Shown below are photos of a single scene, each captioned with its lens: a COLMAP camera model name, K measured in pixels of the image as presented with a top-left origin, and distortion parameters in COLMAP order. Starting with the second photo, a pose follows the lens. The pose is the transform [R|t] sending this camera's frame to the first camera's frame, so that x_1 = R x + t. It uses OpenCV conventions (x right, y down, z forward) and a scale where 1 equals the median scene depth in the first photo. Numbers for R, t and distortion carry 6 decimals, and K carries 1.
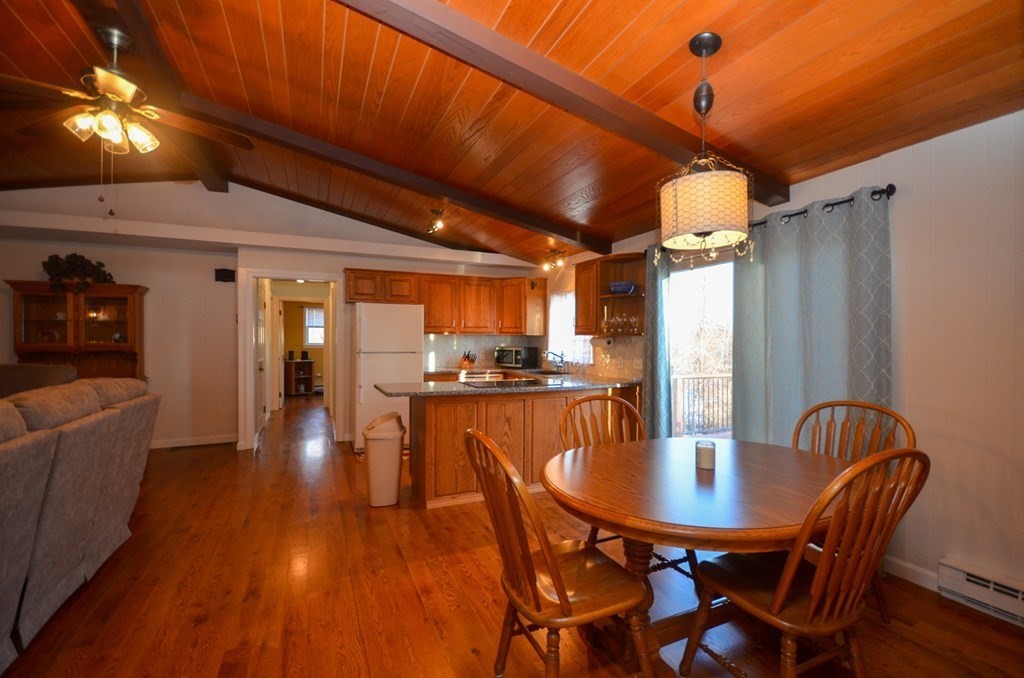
lens RADIAL K [[453.6, 0, 522.6], [0, 453.6, 339.1], [0, 0, 1]] dist [-0.002142, -0.002238]
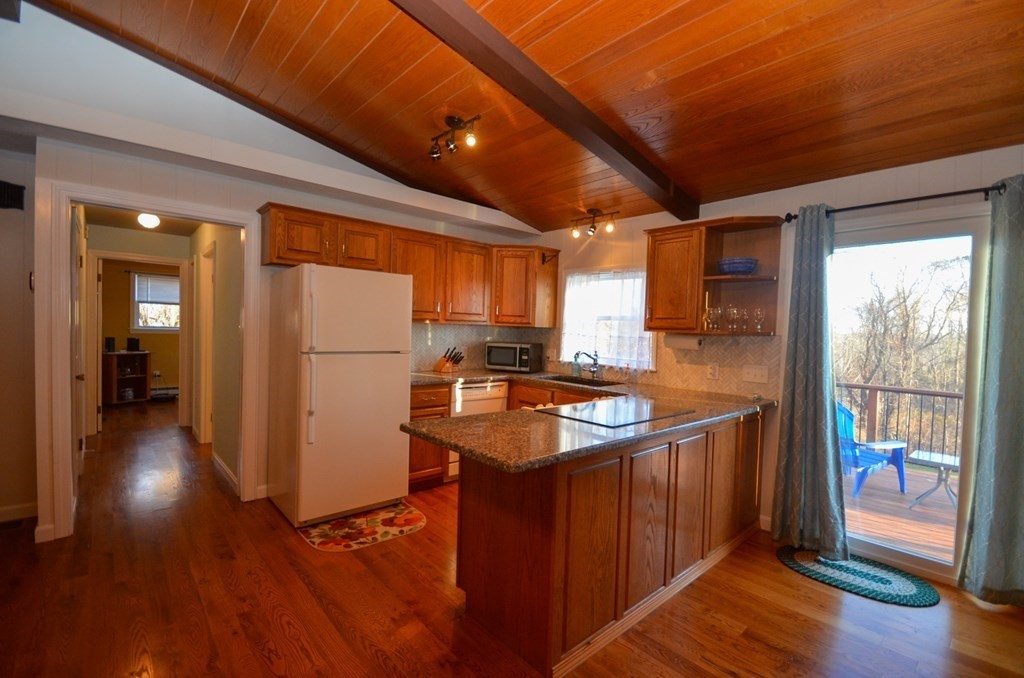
lens RADIAL K [[453.6, 0, 518.4], [0, 453.6, 336.4], [0, 0, 1]] dist [-0.002142, -0.002238]
pose [[0.953372, 0.018999, 0.301201, -0.248741], [-0.026177, 0.999461, 0.019814, -0.007682], [-0.300662, -0.026775, 0.953355, 0.338868]]
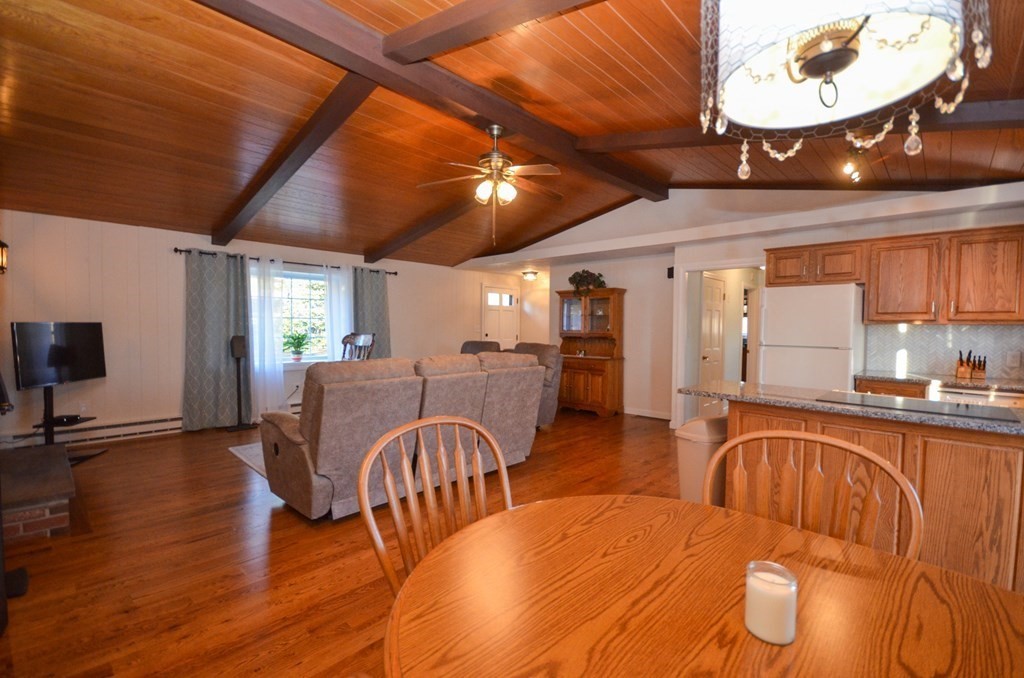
lens RADIAL K [[453.6, 0, 514.7], [0, 453.6, 340.3], [0, 0, 1]] dist [-0.002142, -0.002238]
pose [[0.364621, 0.028708, -0.930713, 0.244486], [-0.008834, 0.999586, 0.027372, 0.000666], [0.931114, -0.001758, 0.364724, 0.212595]]
